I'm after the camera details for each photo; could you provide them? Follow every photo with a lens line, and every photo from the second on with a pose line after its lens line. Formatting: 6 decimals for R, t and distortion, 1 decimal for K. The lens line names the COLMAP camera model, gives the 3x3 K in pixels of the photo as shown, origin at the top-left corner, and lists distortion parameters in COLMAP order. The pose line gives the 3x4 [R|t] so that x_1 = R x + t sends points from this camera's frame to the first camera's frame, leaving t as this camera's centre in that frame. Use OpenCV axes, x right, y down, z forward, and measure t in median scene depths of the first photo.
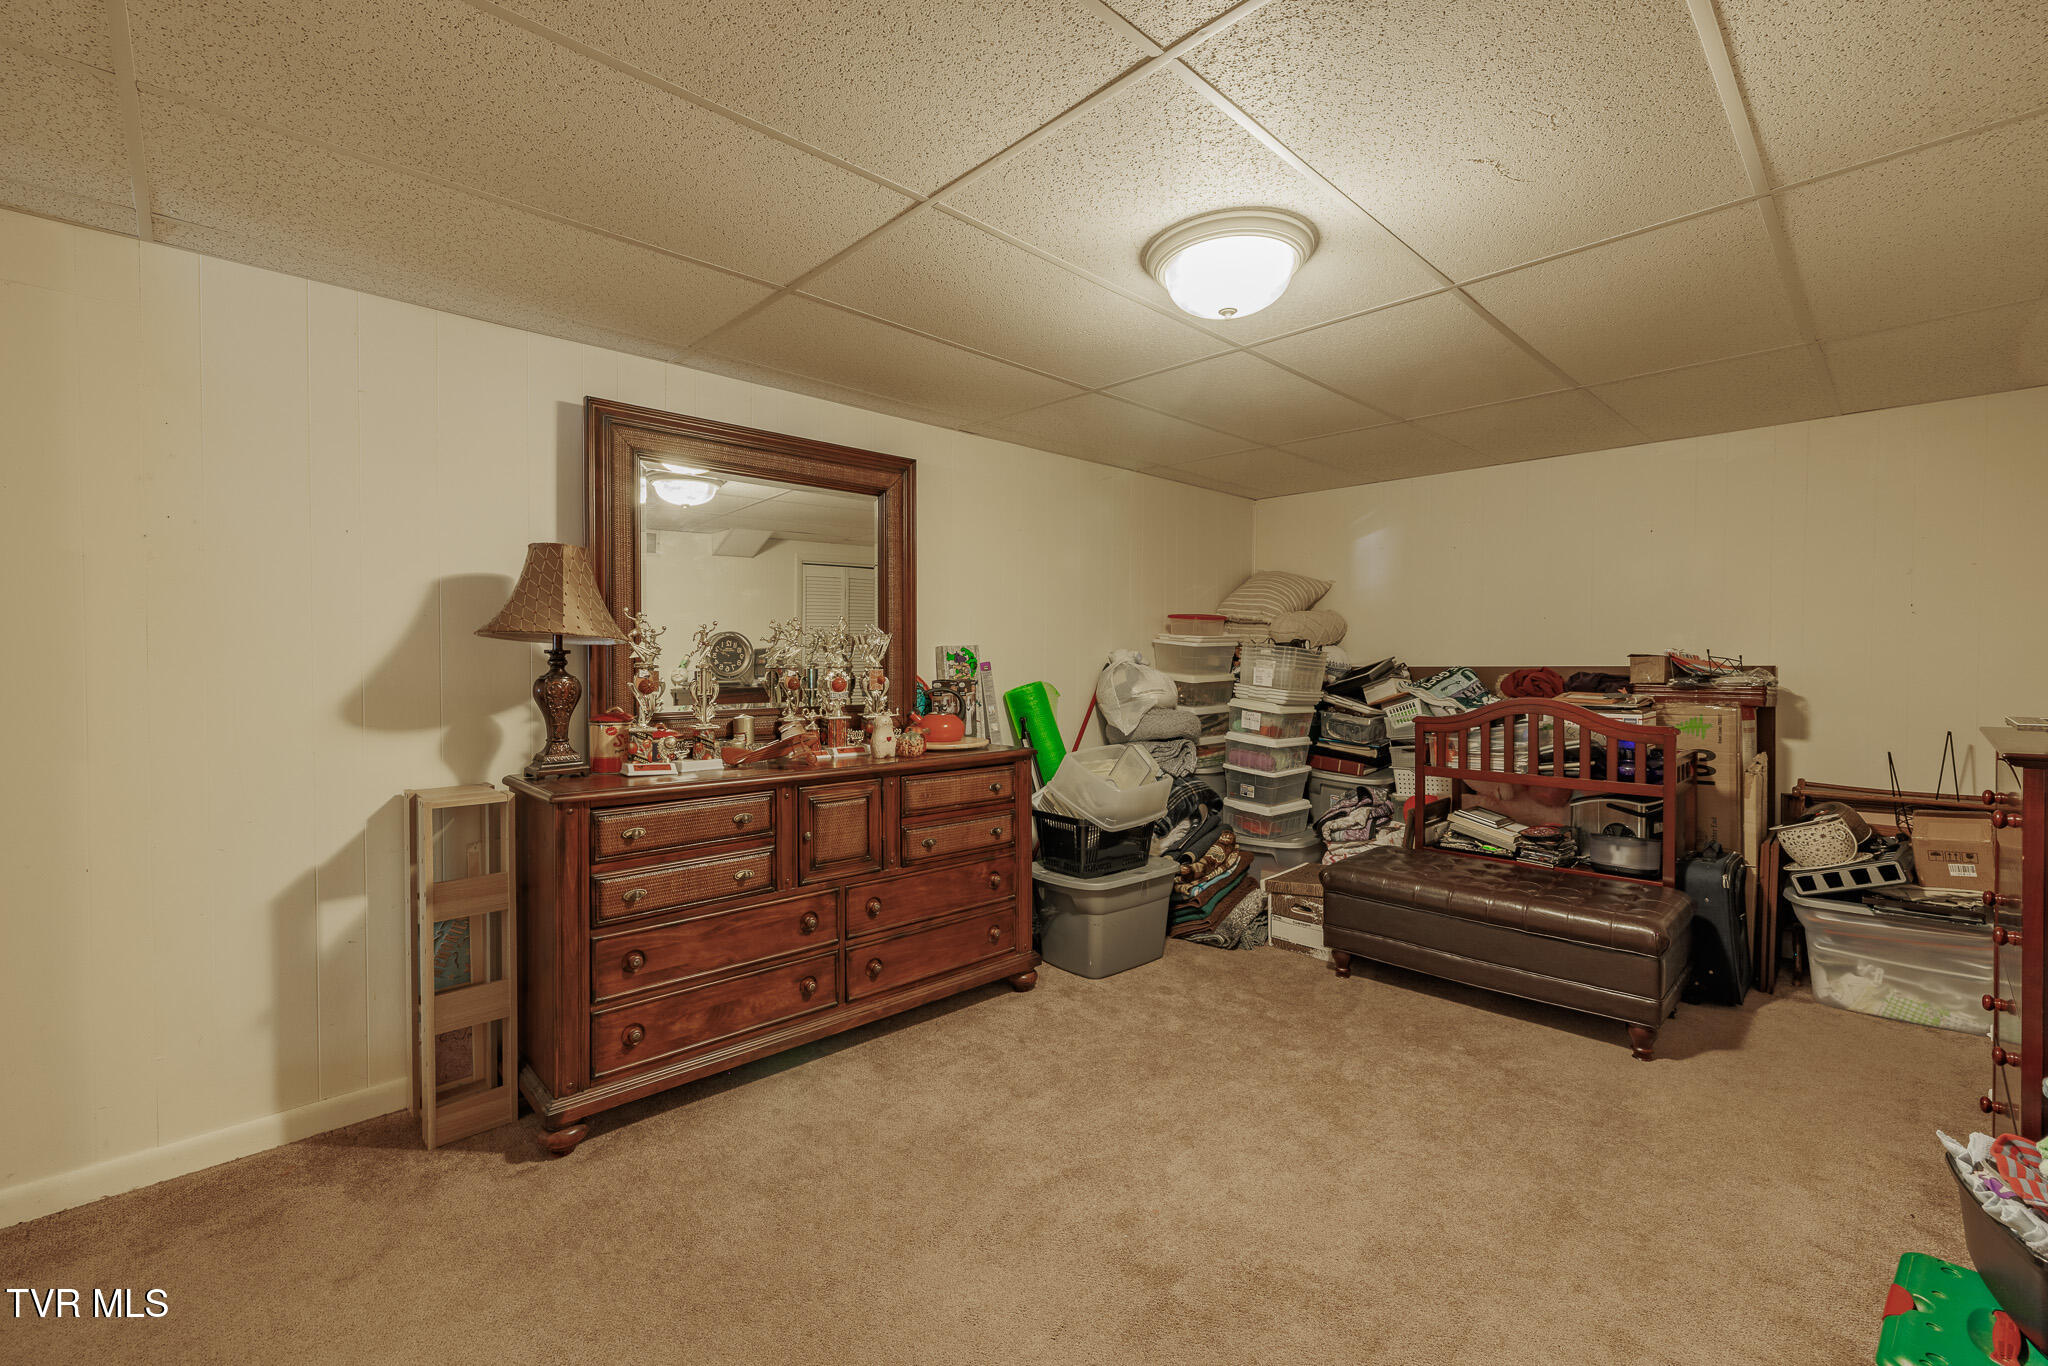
lens RADIAL K [[863.9, 0, 1025.8], [0, 863.9, 670.2], [0, 0, 1]] dist [0.000936, -0.000022]
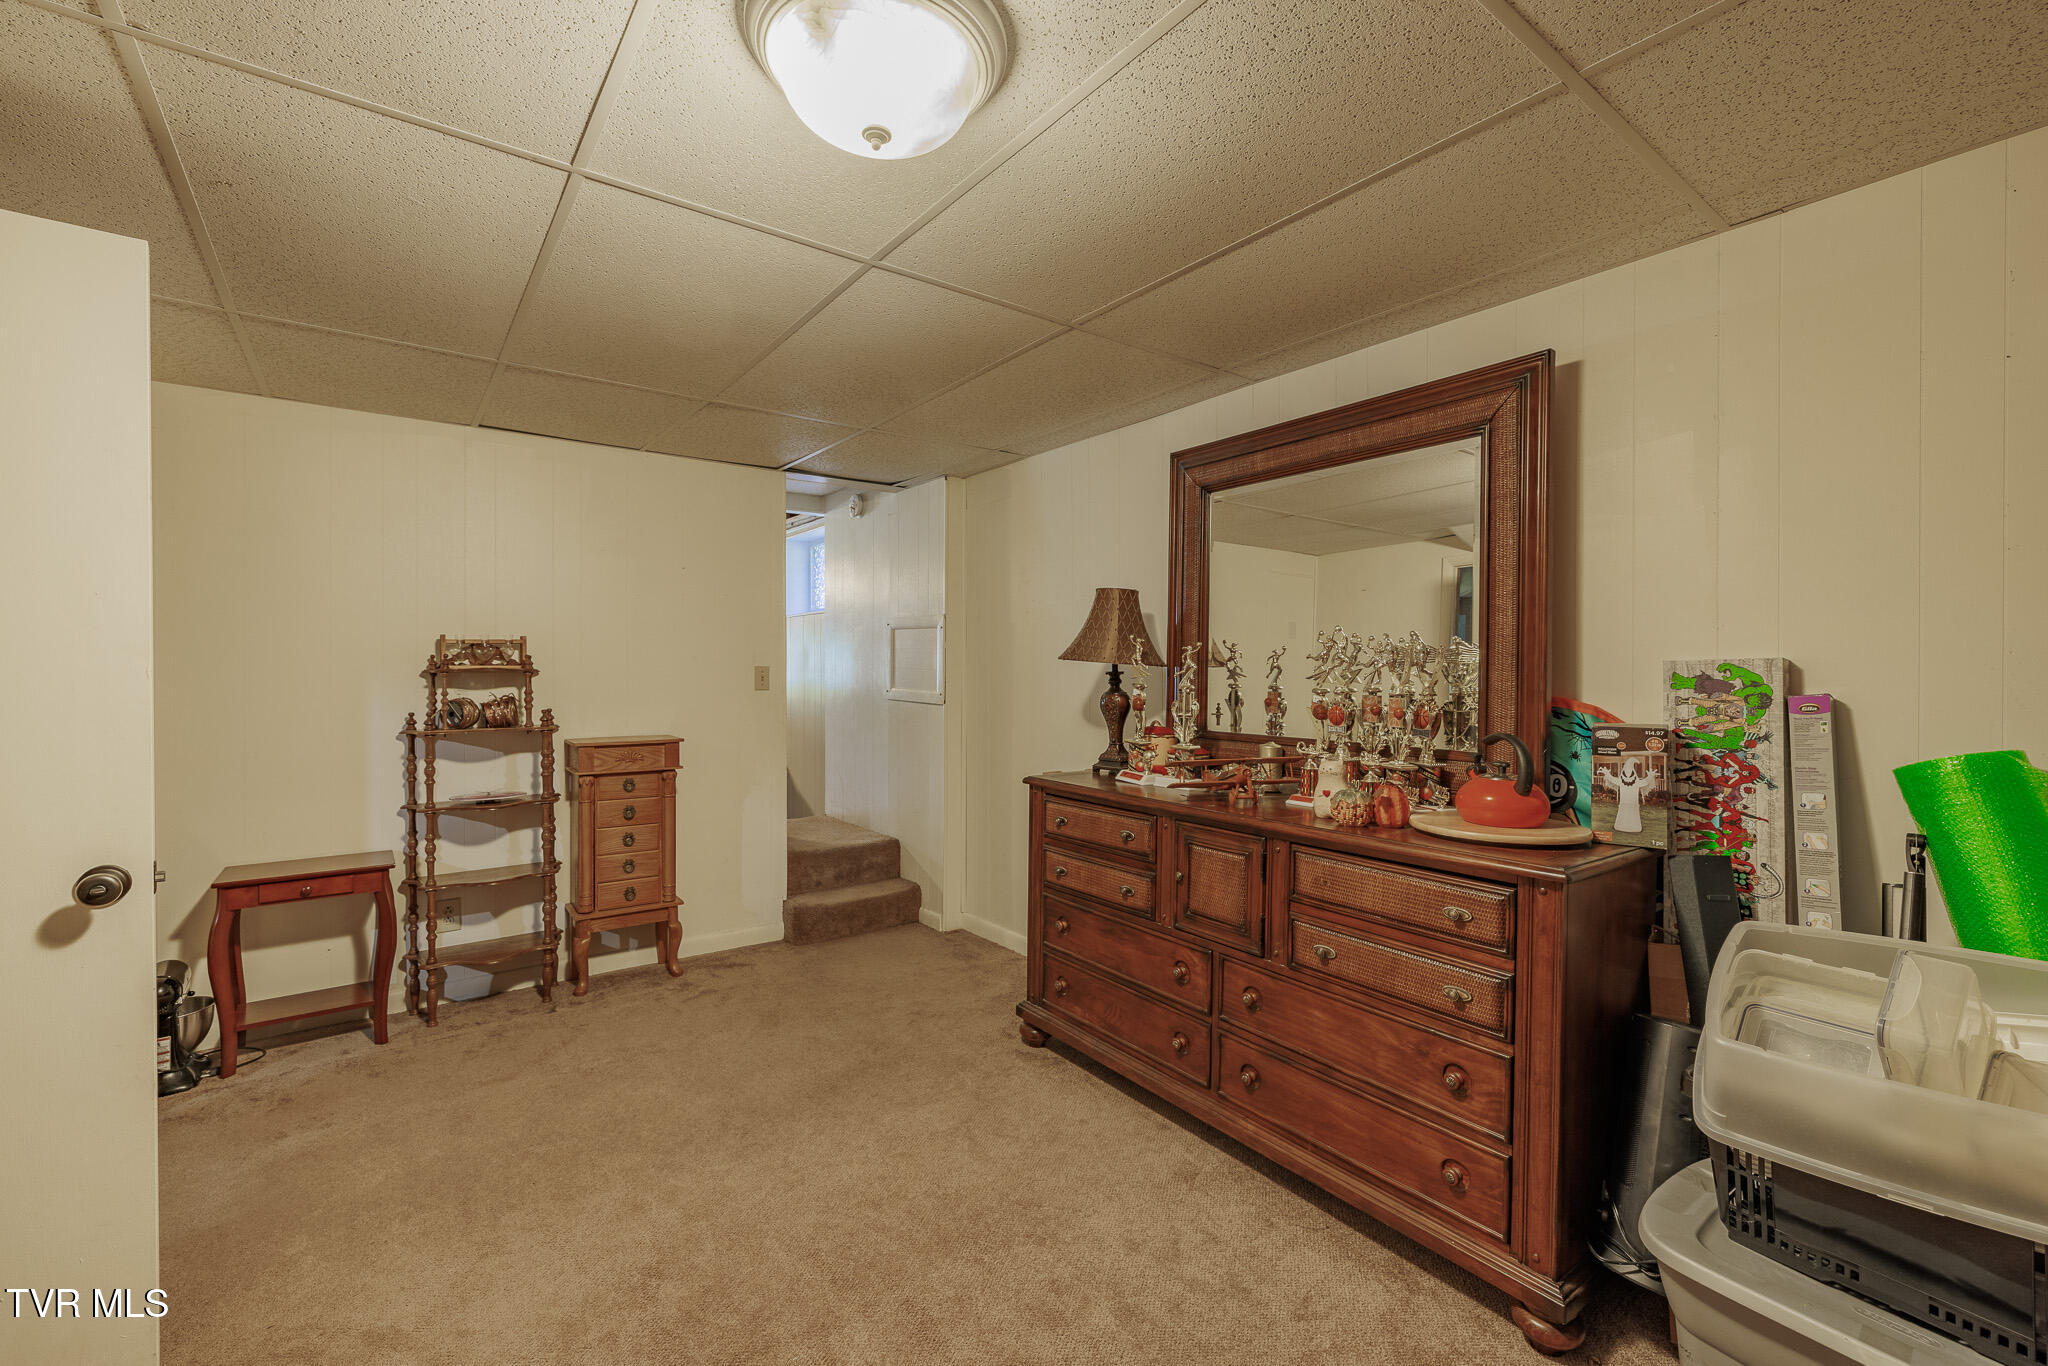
lens RADIAL K [[863.9, 0, 1025.8], [0, 863.9, 670.2], [0, 0, 1]] dist [0.000936, -0.000022]
pose [[-0.131143, -0.003596, -0.991357, 0.602679], [-0.016435, 0.999864, -0.001453, -0.019466], [0.991227, 0.016103, -0.131184, 0.856175]]
